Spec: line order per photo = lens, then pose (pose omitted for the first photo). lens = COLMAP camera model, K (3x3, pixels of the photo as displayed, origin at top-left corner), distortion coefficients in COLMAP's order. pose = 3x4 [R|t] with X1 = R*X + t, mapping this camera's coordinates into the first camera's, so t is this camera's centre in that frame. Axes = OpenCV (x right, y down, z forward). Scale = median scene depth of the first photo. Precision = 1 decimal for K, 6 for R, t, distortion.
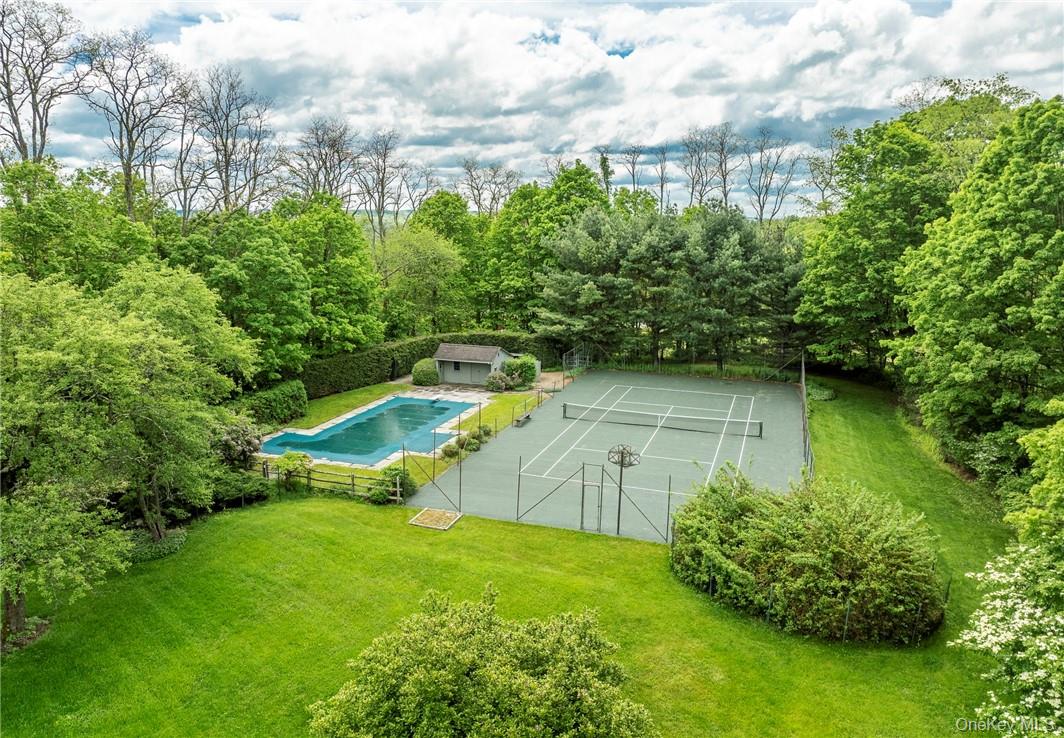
lens RADIAL K [[746.2, 0, 532.0], [0, 746.2, 369.0], [0, 0, 1]] dist [-0.040584, -0.002550]
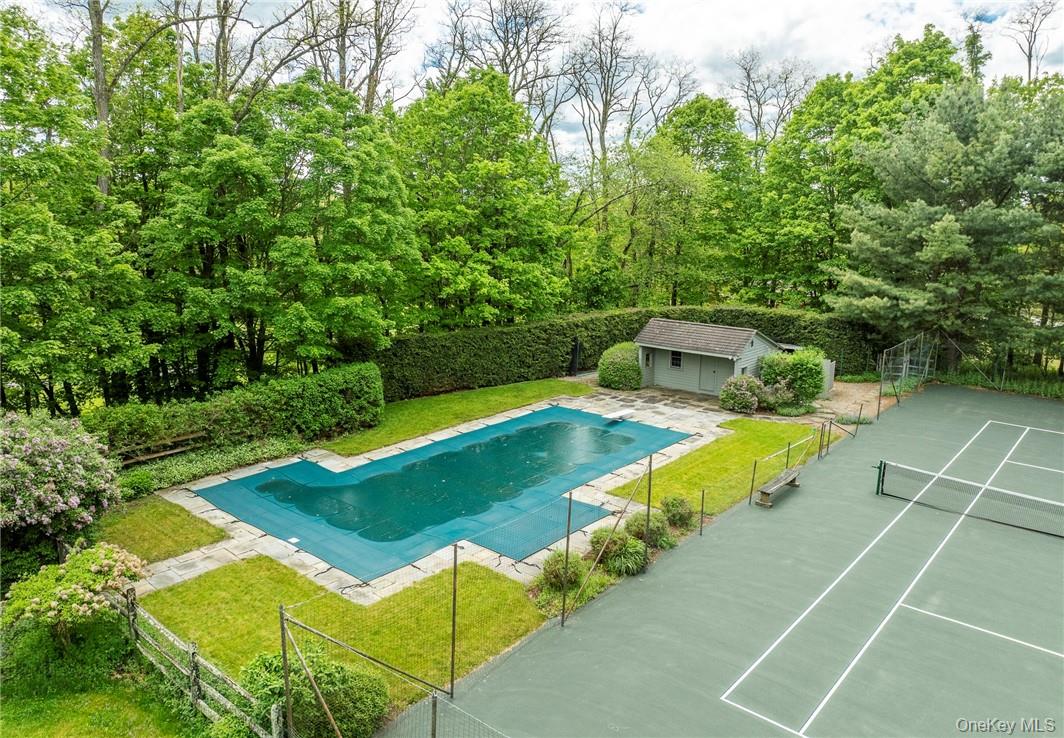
lens RADIAL K [[746.2, 0, 532.0], [0, 746.2, 369.0], [0, 0, 1]] dist [-0.040584, -0.002550]
pose [[0.924667, 0.076431, -0.373027, 0.008955], [-0.071596, 0.997073, 0.026819, -0.003515], [0.373985, 0.001908, 0.927433, 0.412694]]
